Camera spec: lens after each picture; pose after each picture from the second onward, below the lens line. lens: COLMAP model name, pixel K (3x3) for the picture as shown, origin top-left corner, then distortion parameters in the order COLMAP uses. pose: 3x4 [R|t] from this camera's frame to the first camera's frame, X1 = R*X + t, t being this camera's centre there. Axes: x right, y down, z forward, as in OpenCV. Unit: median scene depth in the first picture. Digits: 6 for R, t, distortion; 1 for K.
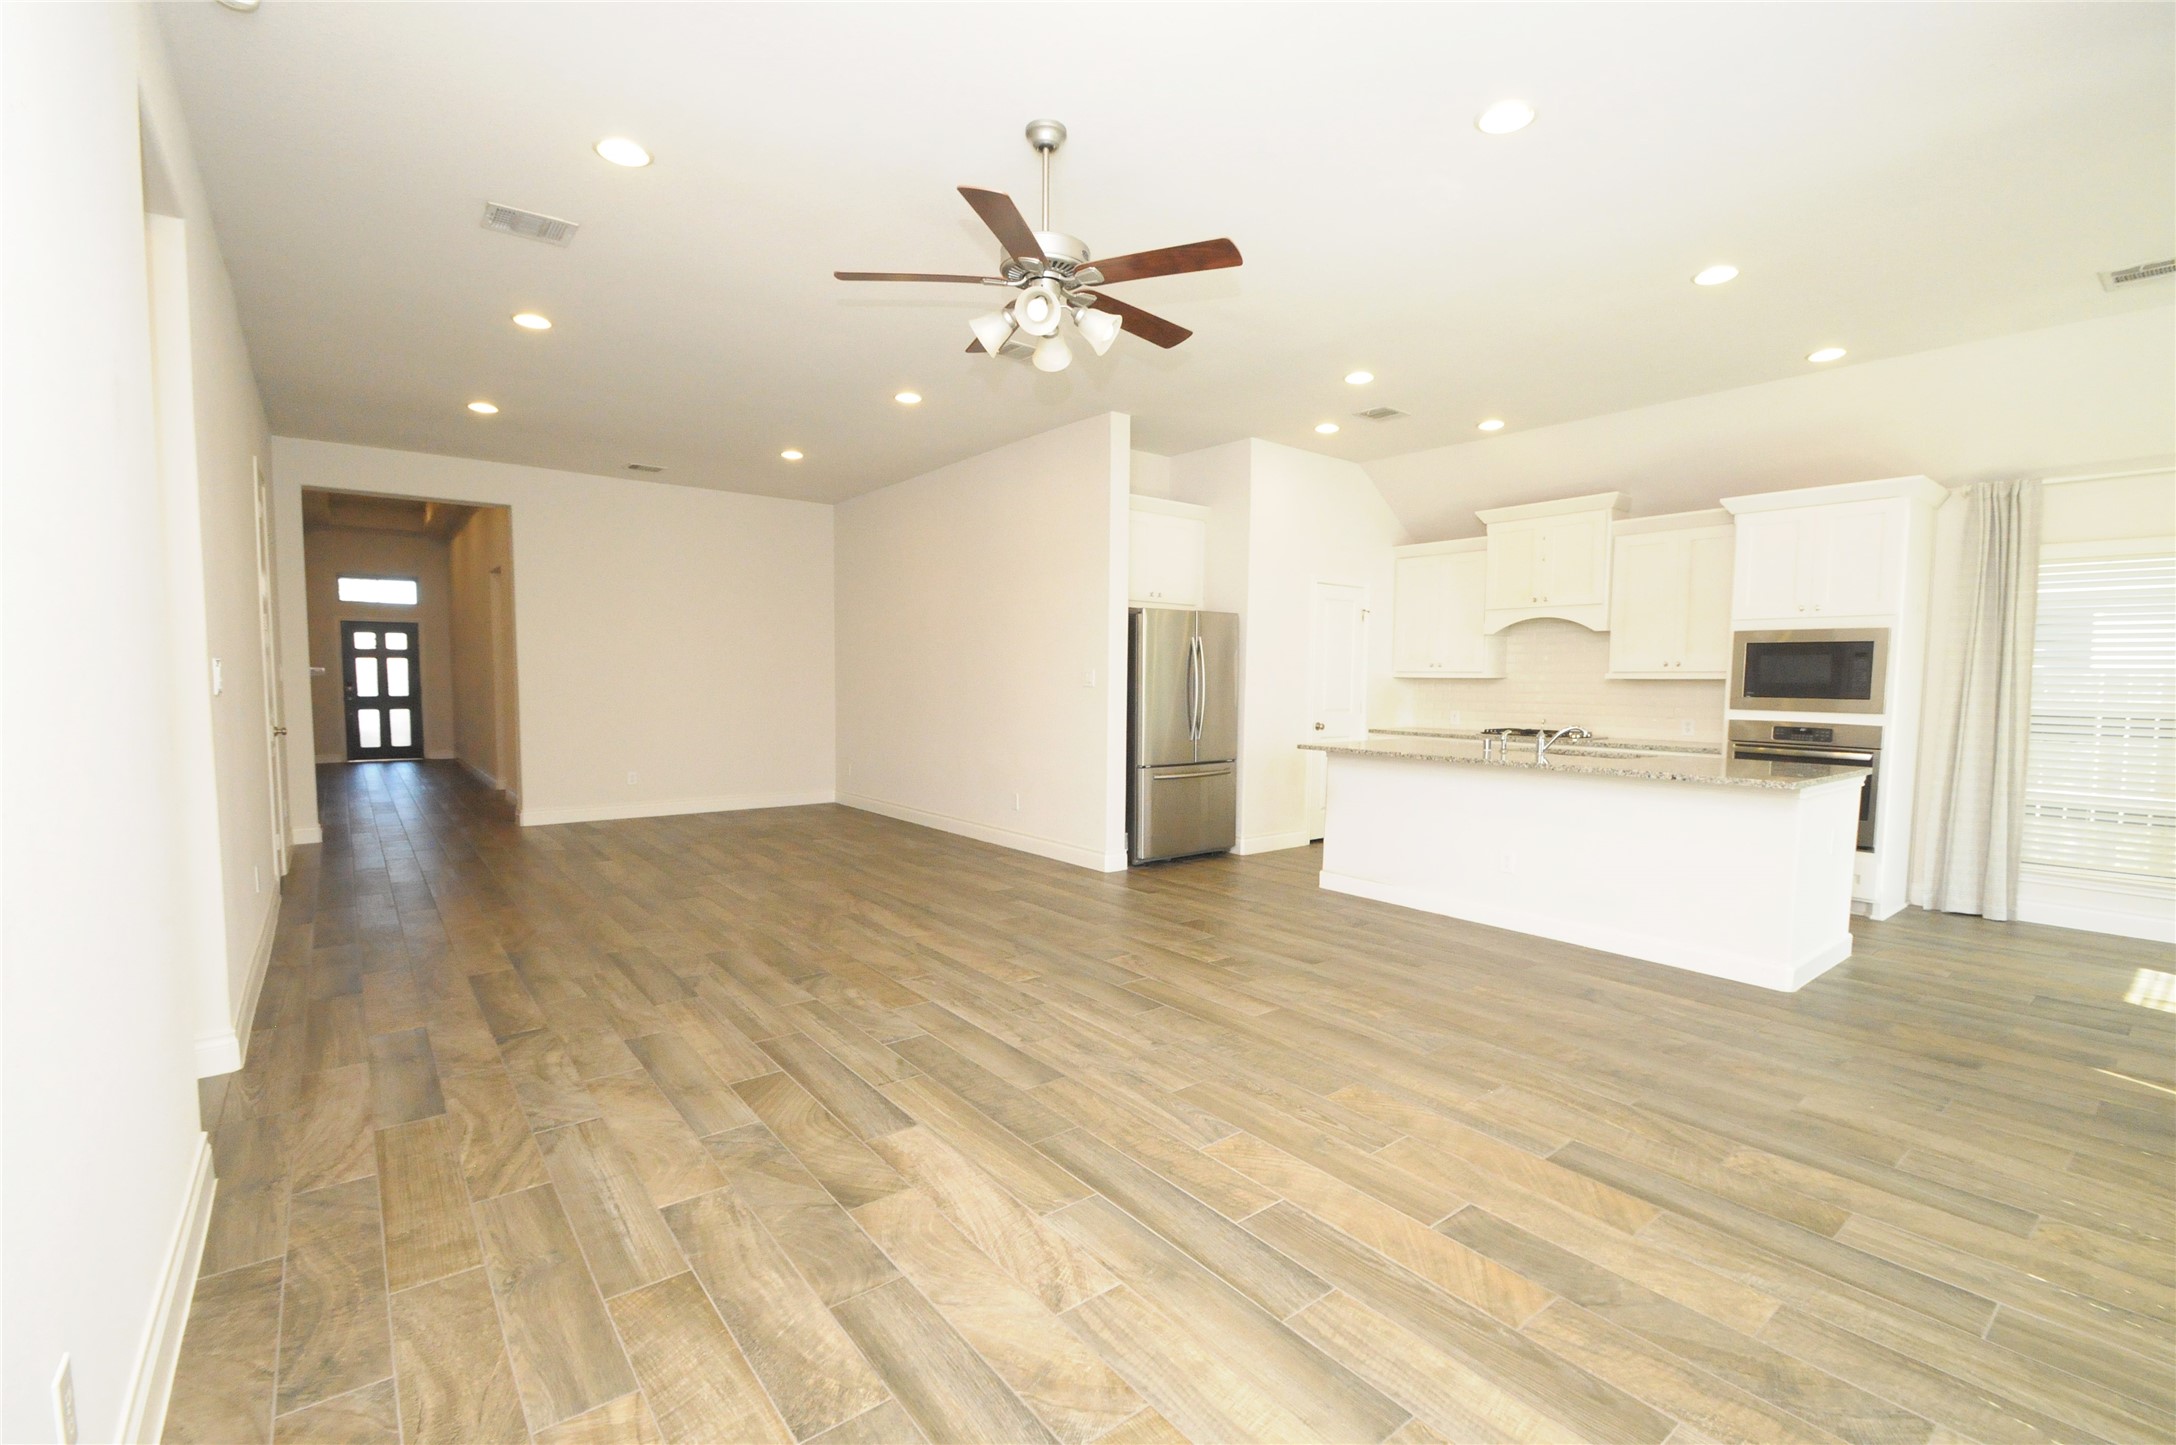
lens RADIAL K [[950.5, 0, 1083.5], [0, 950.5, 736.3], [0, 0, 1]] dist [-0.003835, -0.001027]
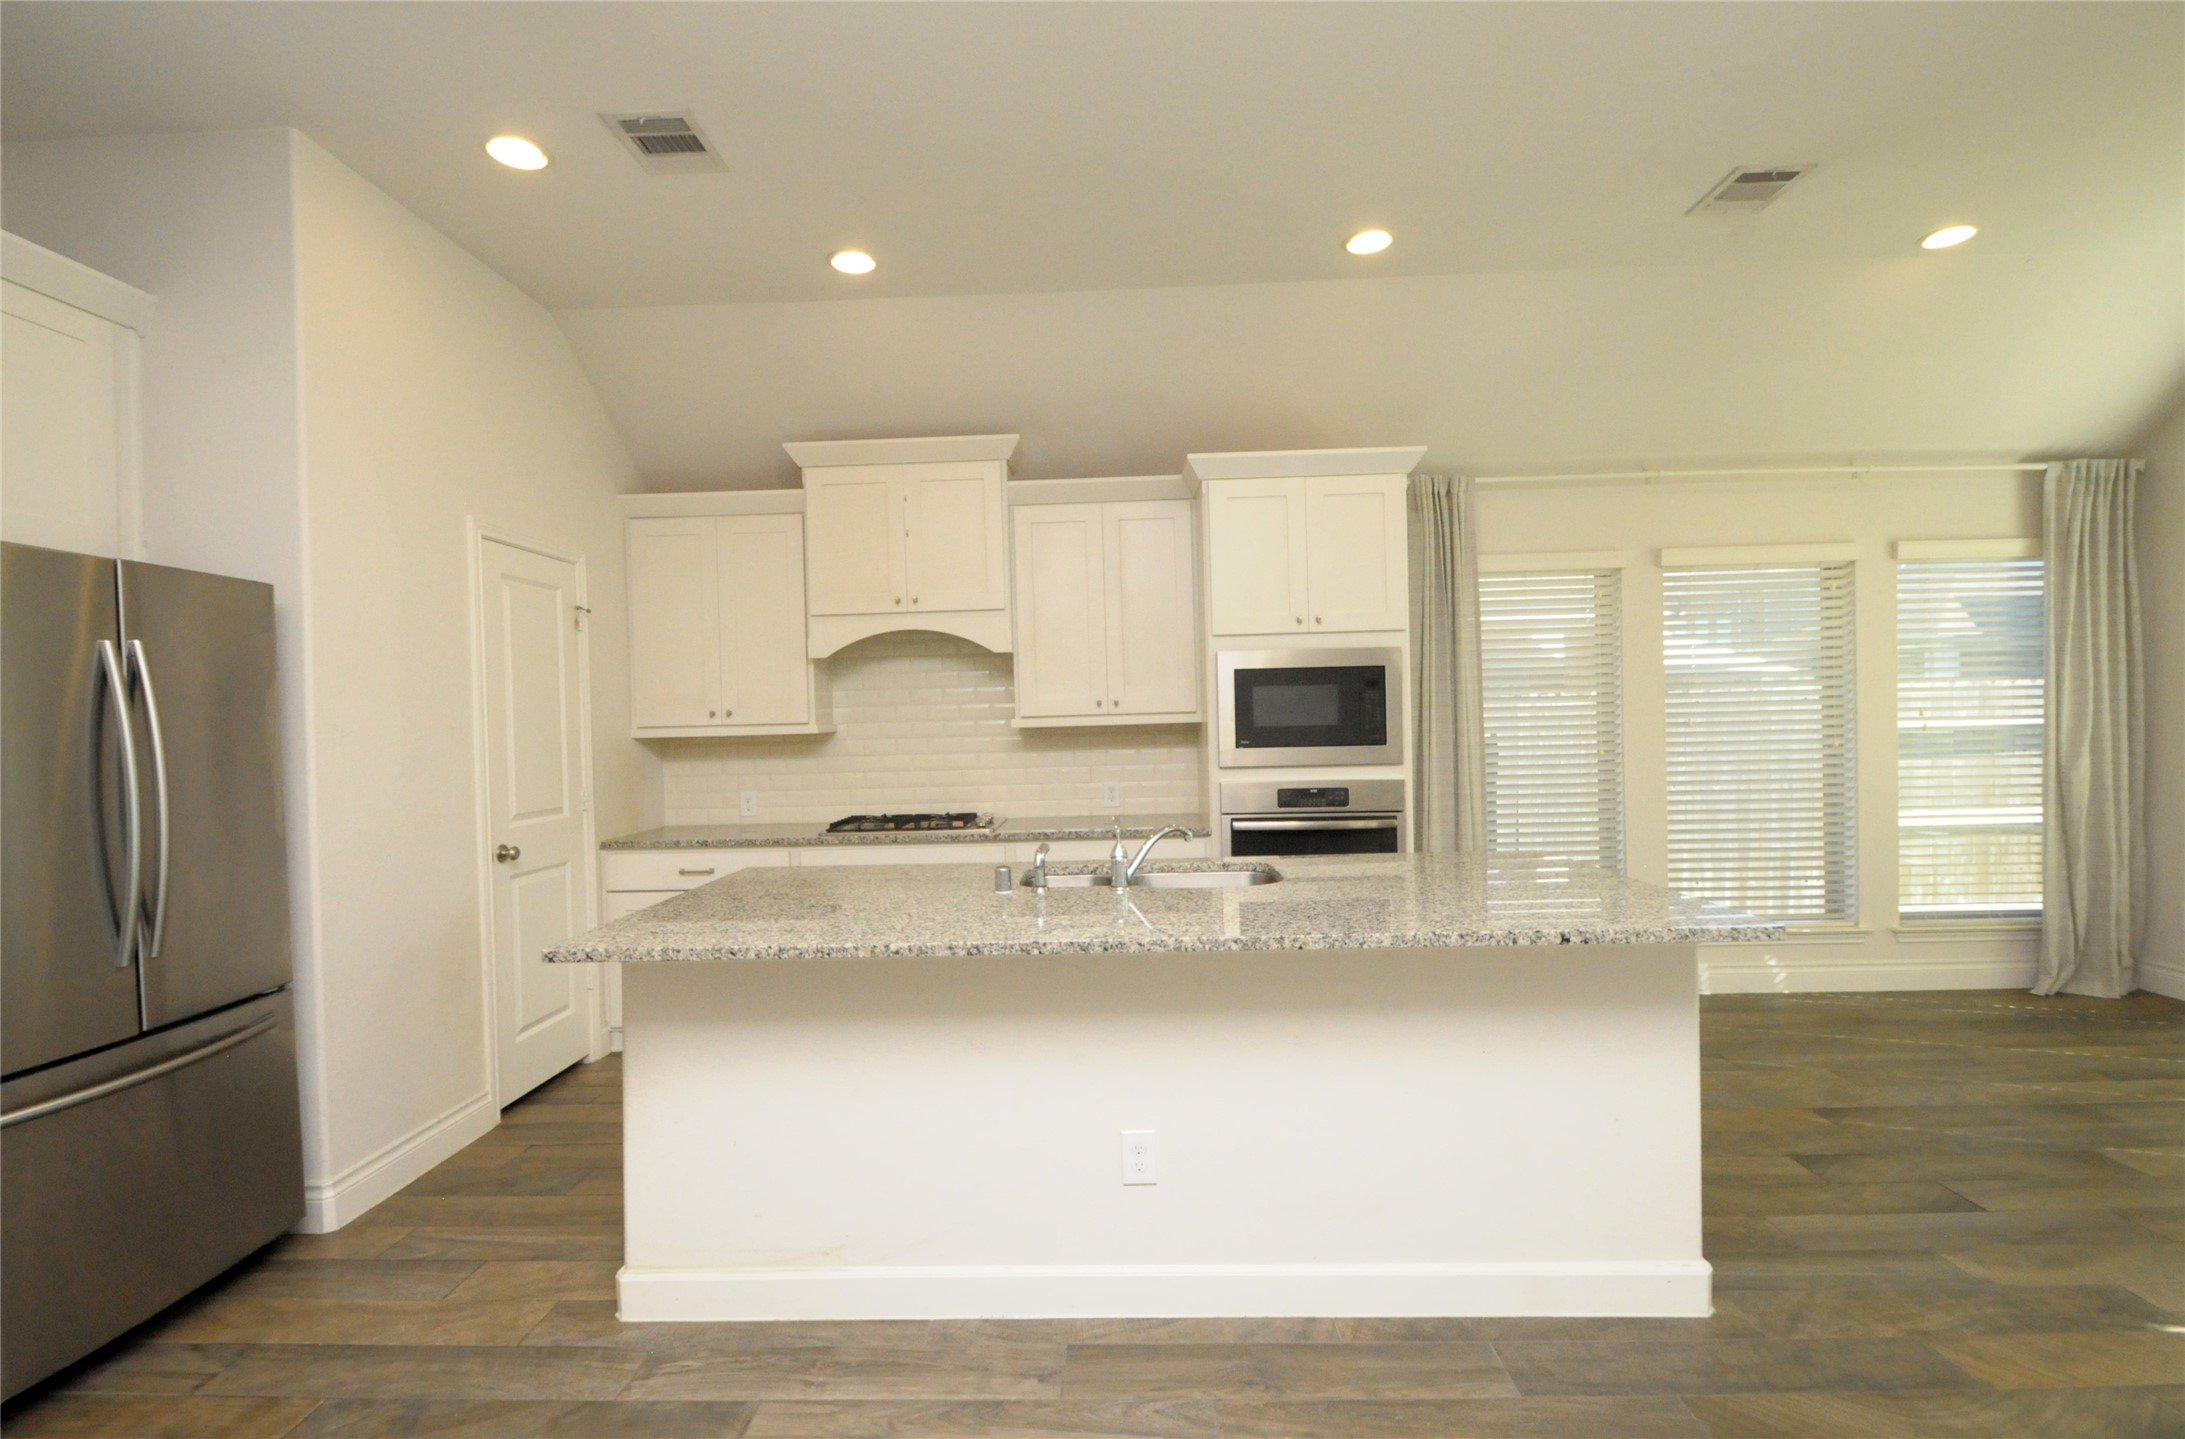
lens RADIAL K [[1011.8, 0, 1096.0], [0, 1011.8, 740.9], [0, 0, 1]] dist [-0.007778, -0.000911]
pose [[0.637328, -0.041444, 0.769478, 0.077856], [0.081246, 0.996601, -0.013616, -0.046329], [-0.766298, 0.071195, 0.638529, 0.625770]]
